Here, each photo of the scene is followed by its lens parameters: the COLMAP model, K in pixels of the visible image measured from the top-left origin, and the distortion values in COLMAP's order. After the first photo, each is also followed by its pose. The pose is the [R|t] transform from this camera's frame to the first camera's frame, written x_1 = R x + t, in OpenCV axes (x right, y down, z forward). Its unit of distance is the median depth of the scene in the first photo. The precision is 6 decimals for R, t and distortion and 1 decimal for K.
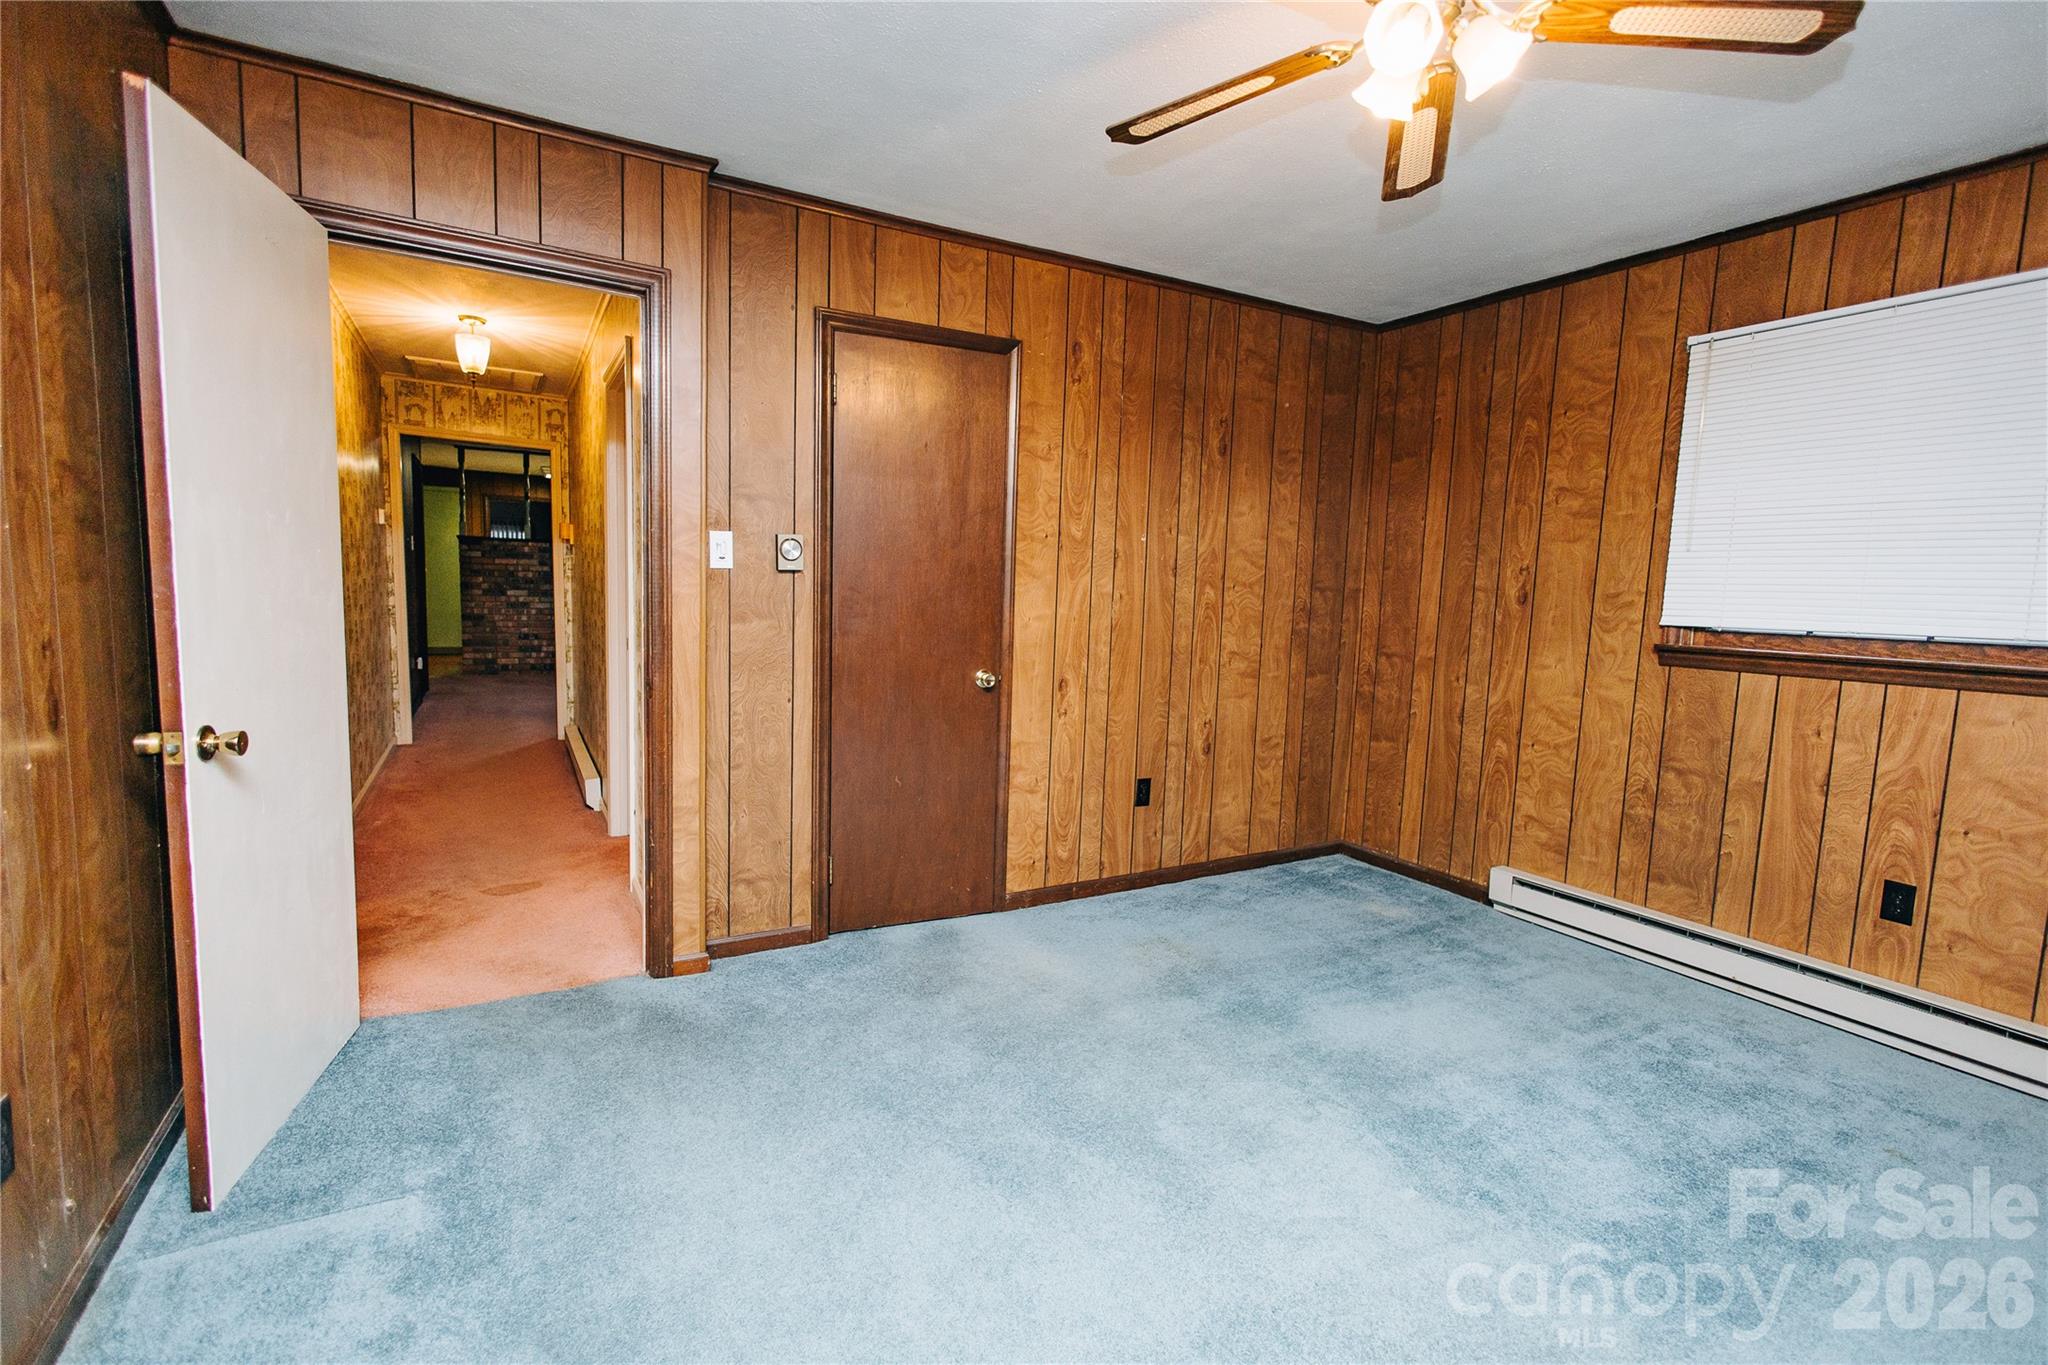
lens RADIAL K [[939.1, 0, 1024.0], [0, 939.1, 682.5], [0, 0, 1]] dist [0.017688, -0.004829]
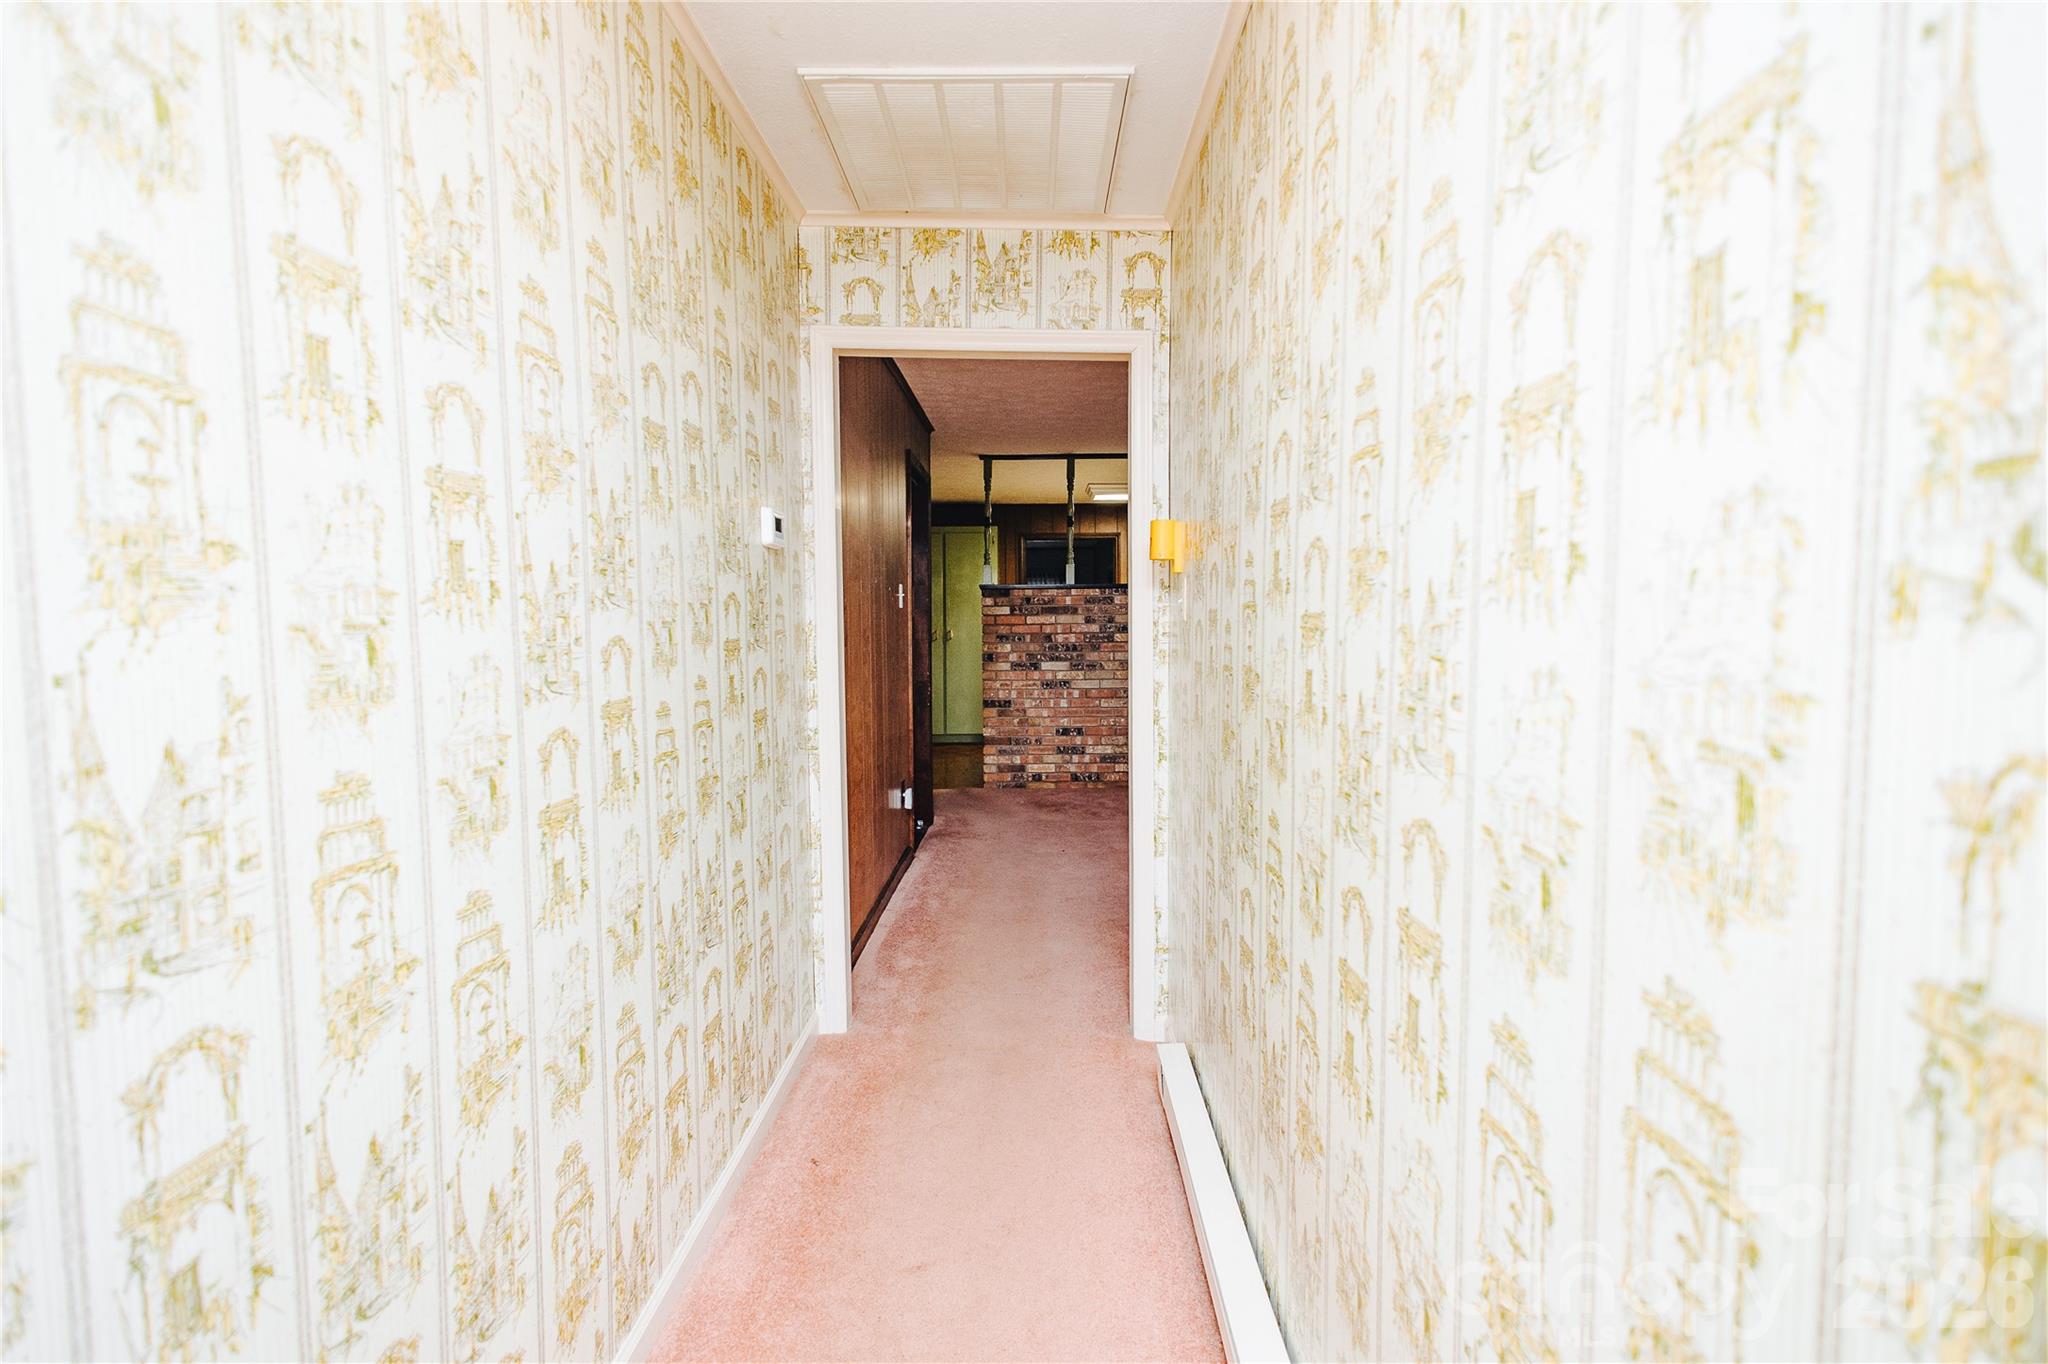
lens RADIAL K [[939.1, 0, 1024.0], [0, 939.1, 682.0], [0, 0, 1]] dist [0.017688, -0.004829]
pose [[0.865282, -0.005595, -0.501254, -0.230833], [-0.018924, 0.998860, -0.043816, -0.055981], [0.500928, 0.047400, 0.864190, 0.429746]]
